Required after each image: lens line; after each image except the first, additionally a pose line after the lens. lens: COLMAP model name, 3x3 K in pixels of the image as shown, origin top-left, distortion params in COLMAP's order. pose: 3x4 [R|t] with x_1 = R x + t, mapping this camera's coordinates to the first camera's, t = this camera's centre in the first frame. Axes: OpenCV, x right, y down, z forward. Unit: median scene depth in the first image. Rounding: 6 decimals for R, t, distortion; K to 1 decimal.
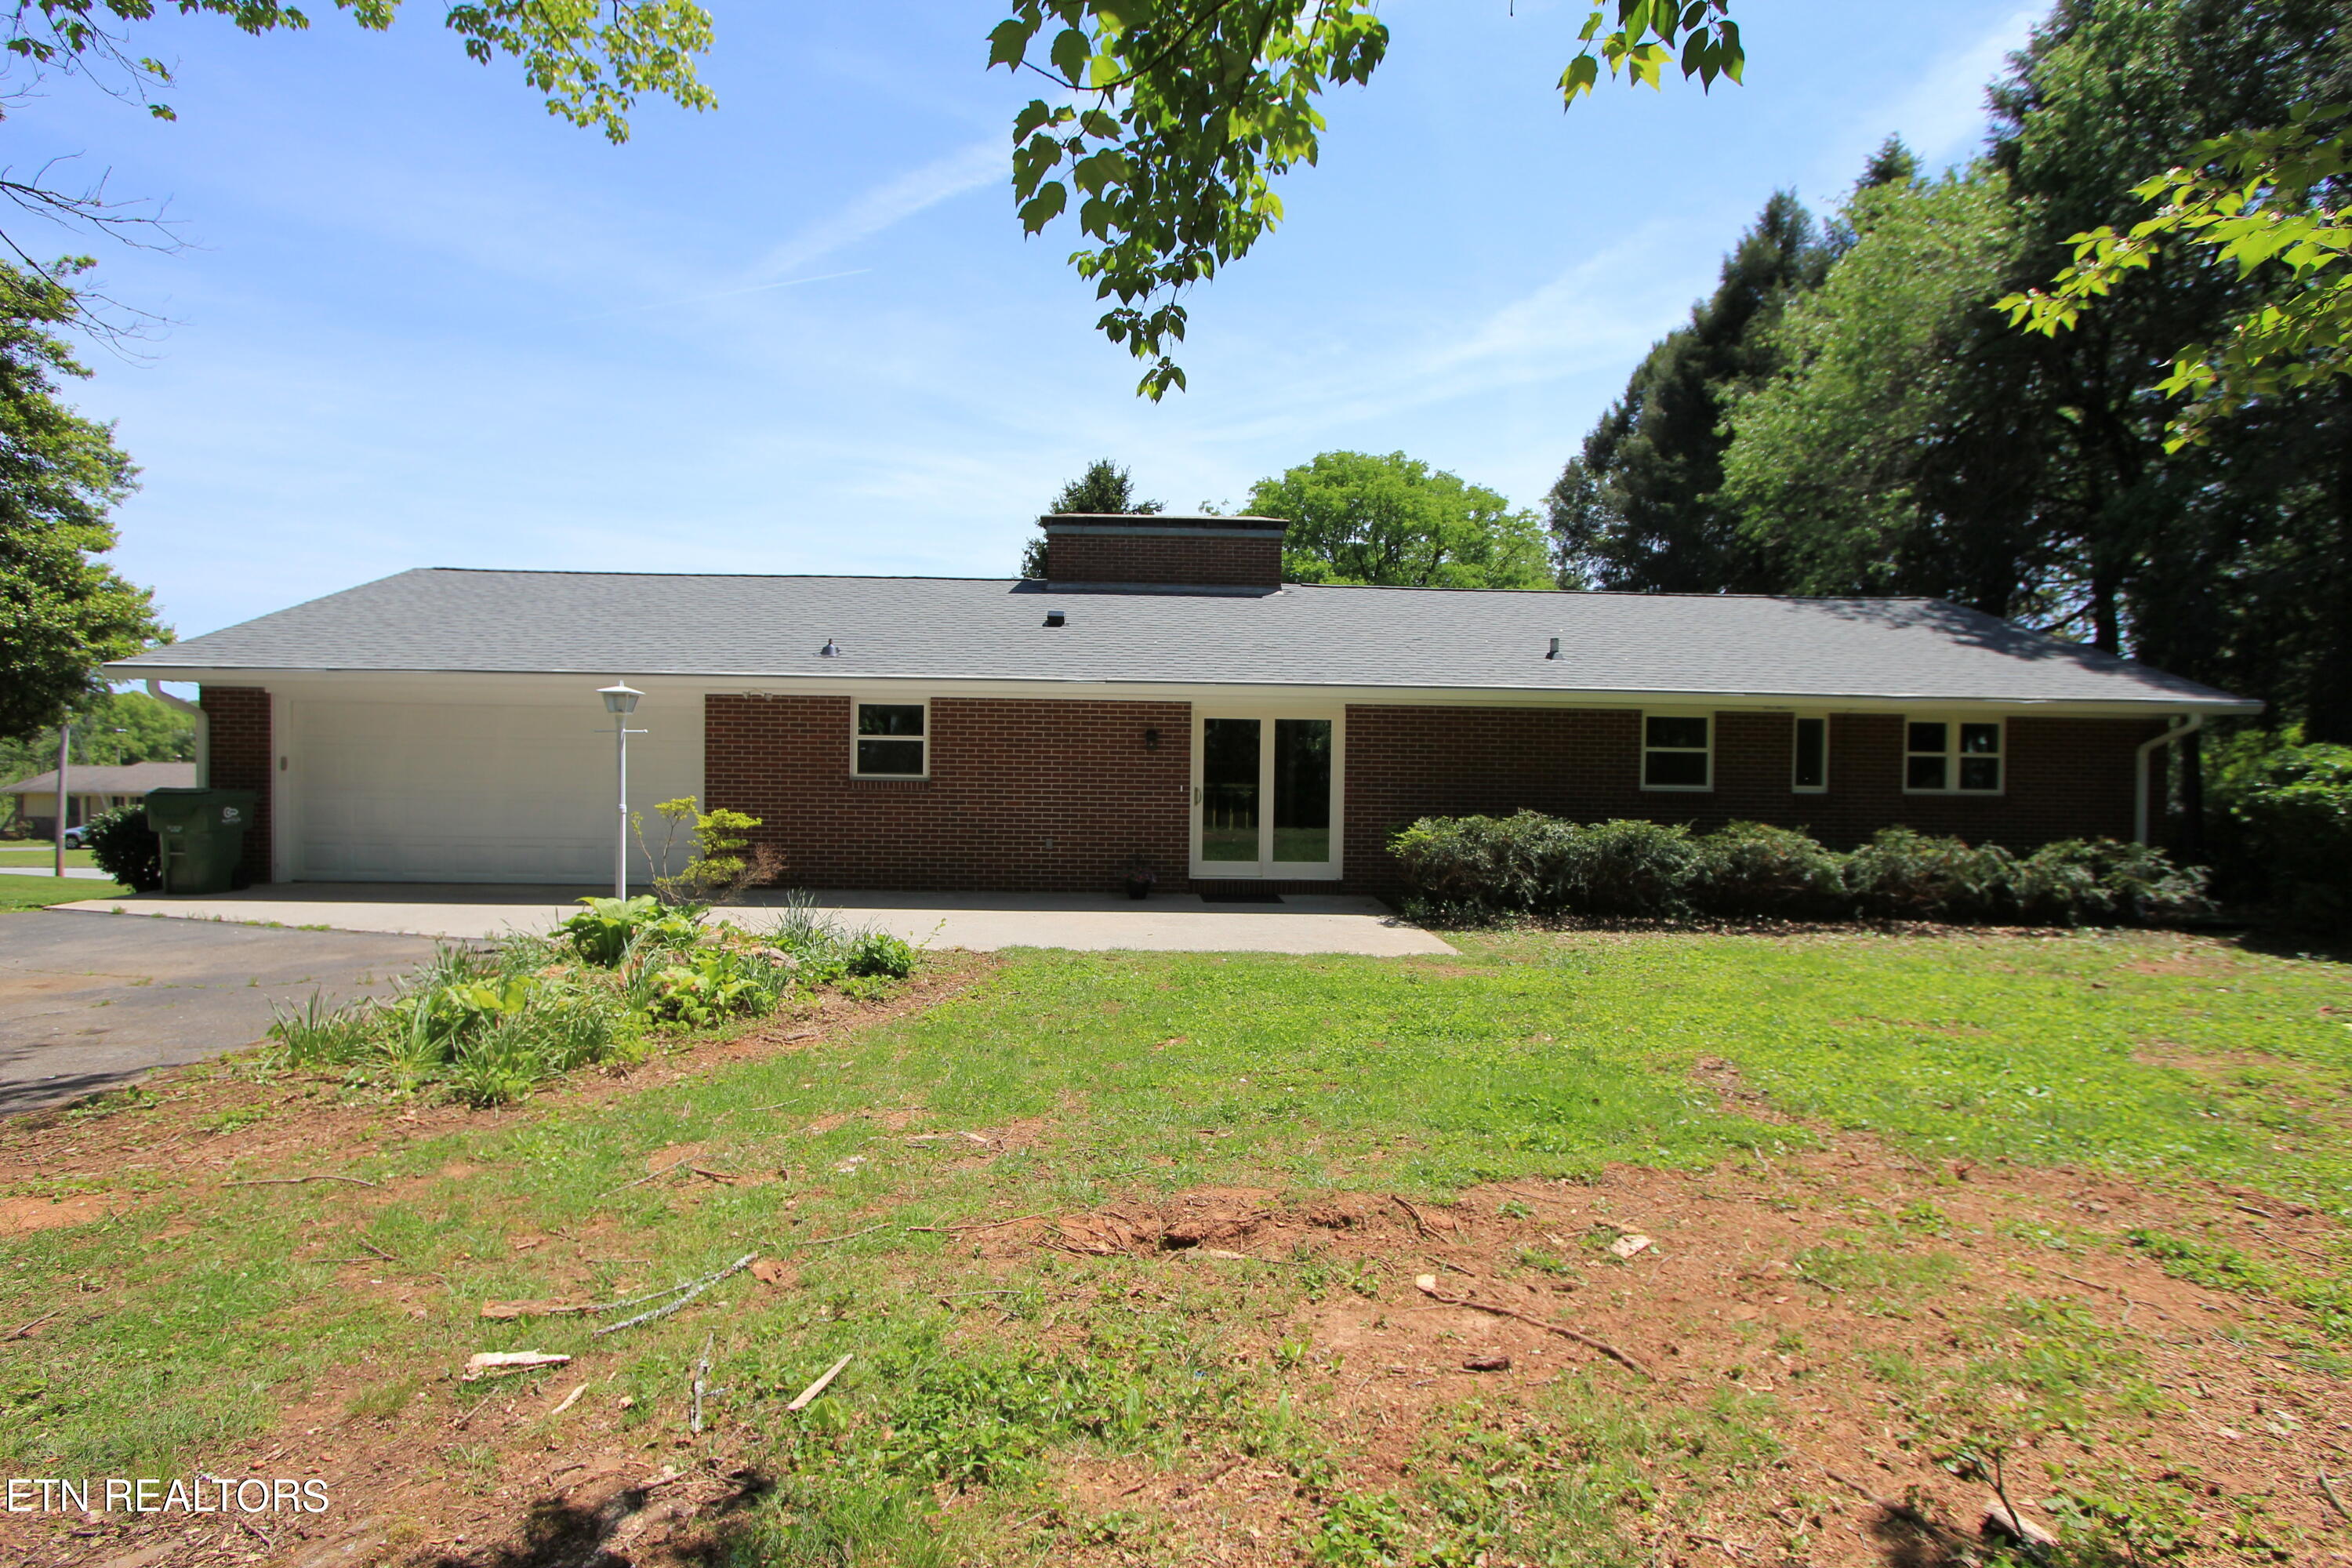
lens RADIAL K [[1083.5, 0, 1175.9], [0, 1083.5, 775.9], [0, 0, 1]] dist [-0.022376, 0.004755]
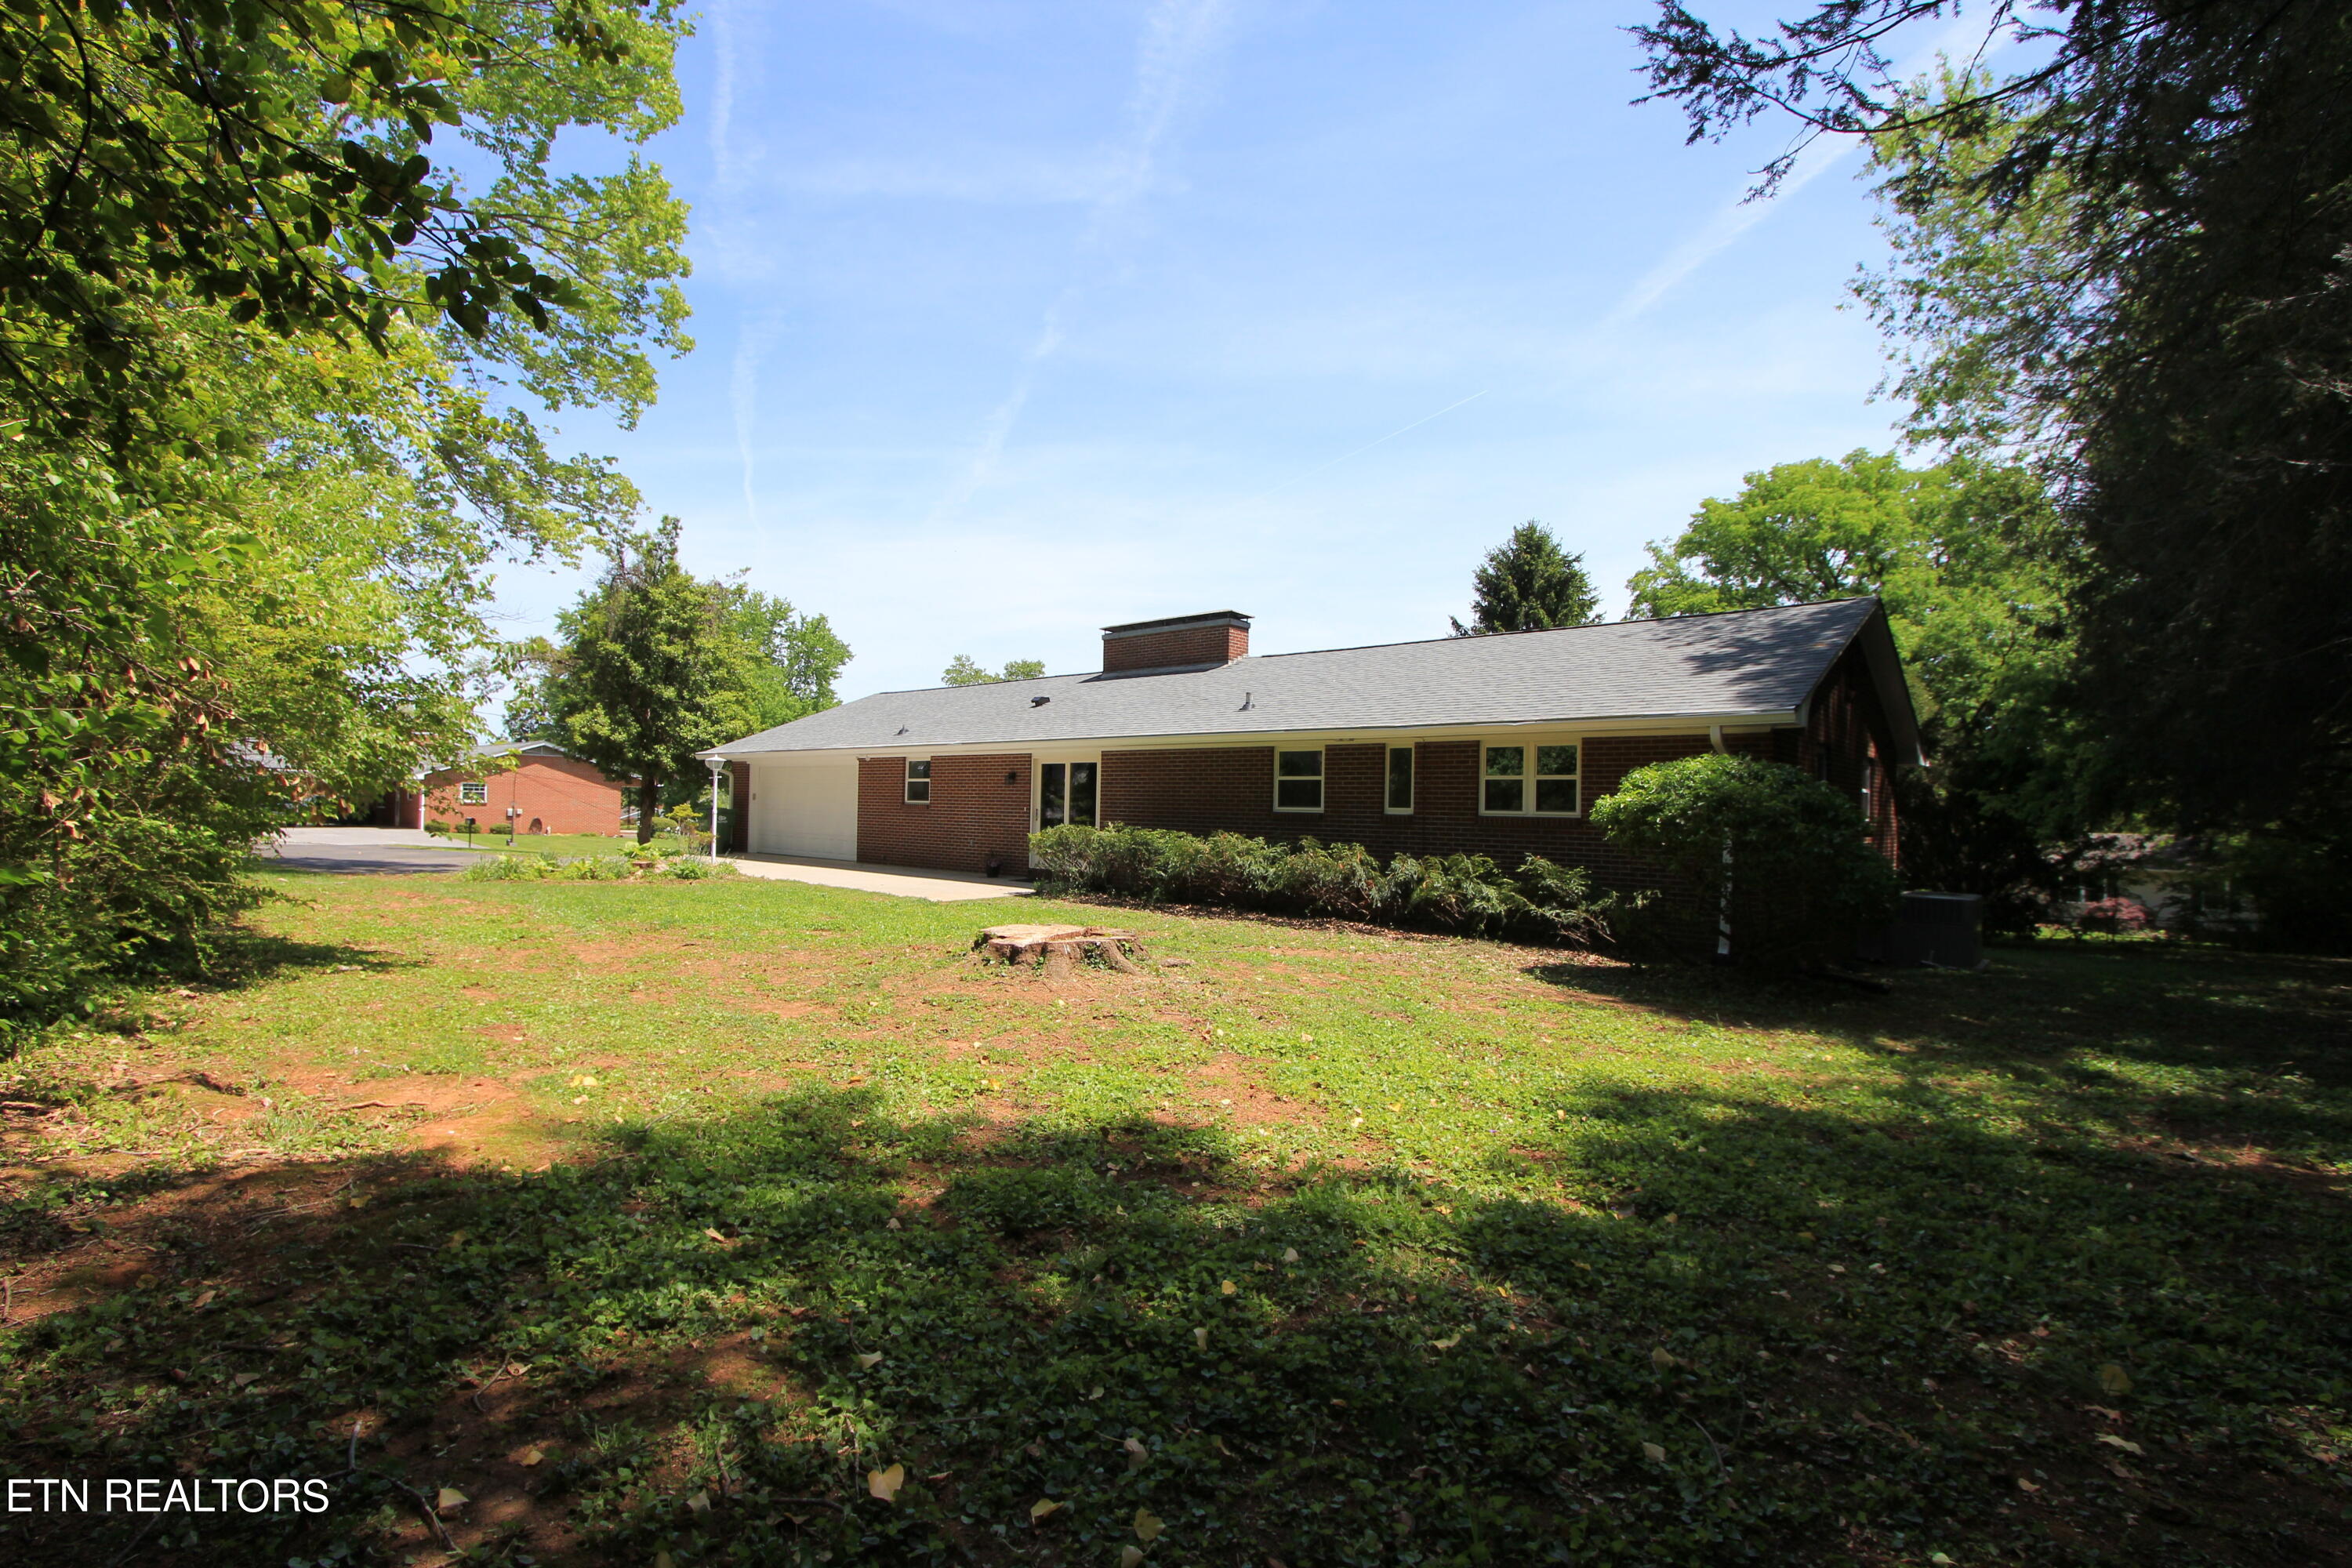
lens RADIAL K [[1083.5, 0, 1174.9], [0, 1083.5, 791.1], [0, 0, 1]] dist [-0.022376, 0.004755]
pose [[0.726872, -0.010987, -0.686685, 1.224585], [-0.006193, 0.999727, -0.022550, 0.019333], [0.686745, 0.020644, 0.726605, 0.017965]]
